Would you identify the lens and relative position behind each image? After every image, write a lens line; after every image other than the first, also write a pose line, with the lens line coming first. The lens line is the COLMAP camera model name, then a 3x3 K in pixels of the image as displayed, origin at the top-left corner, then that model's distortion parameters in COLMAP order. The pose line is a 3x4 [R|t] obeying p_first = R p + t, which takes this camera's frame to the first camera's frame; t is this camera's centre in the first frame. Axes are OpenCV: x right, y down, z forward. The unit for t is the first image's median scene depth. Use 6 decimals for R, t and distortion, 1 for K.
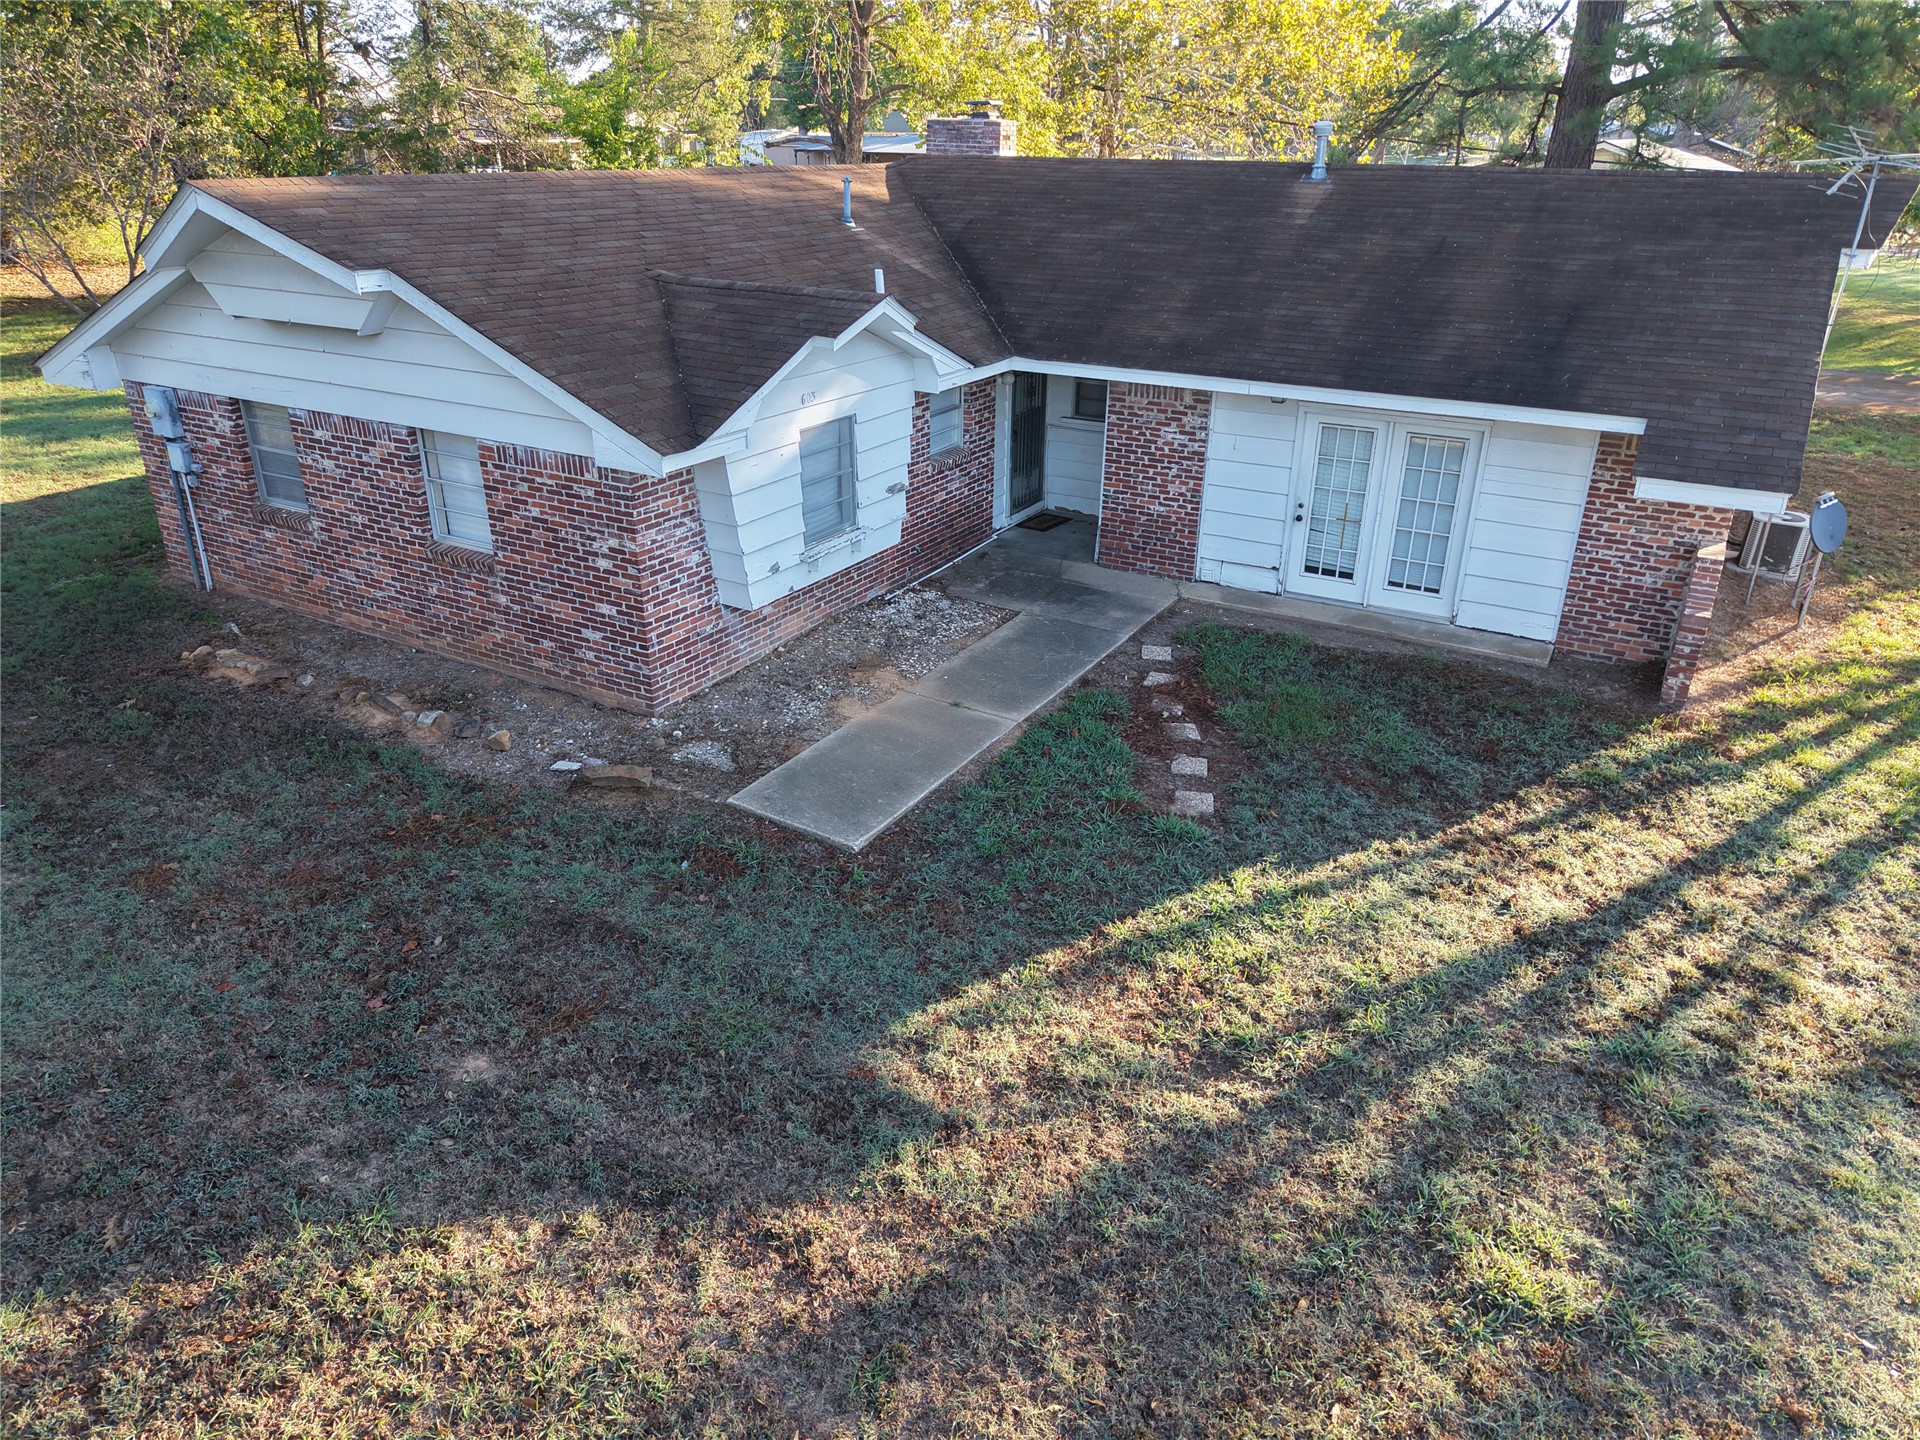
lens RADIAL K [[1284.9, 0, 960.0], [0, 1284.9, 719.5], [0, 0, 1]] dist [0.021243, -0.021818]
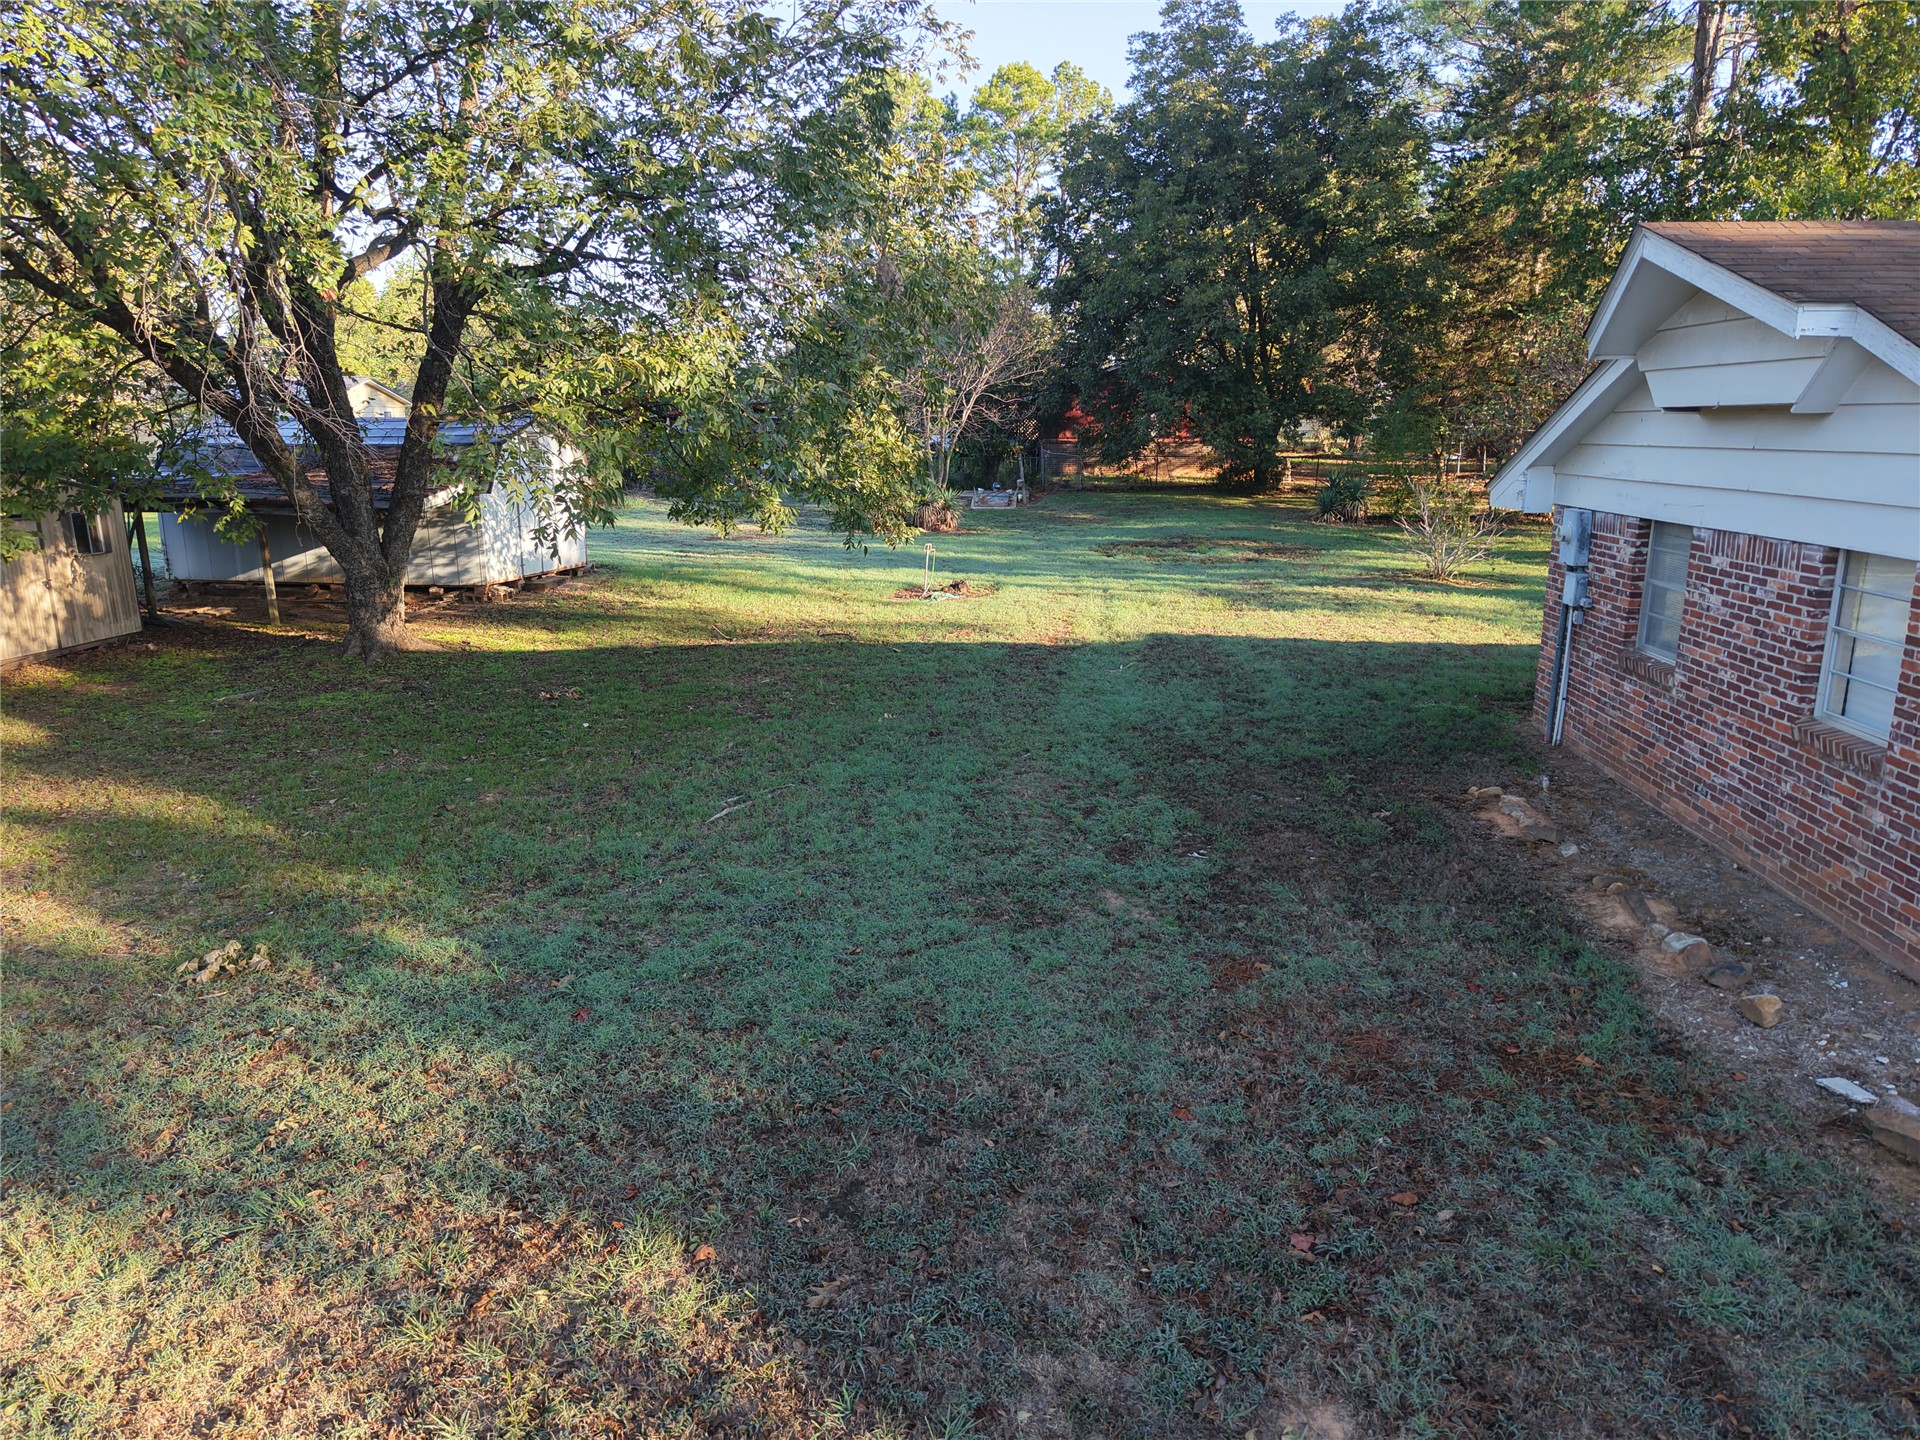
lens RADIAL K [[1284.9, 0, 959.1], [0, 1284.9, 715.5], [0, 0, 1]] dist [0.021243, -0.021818]
pose [[0.435298, 0.193813, -0.879177, -0.004190], [-0.375665, 0.926576, 0.018263, 0.017588], [0.818164, 0.322326, 0.476145, 0.308298]]
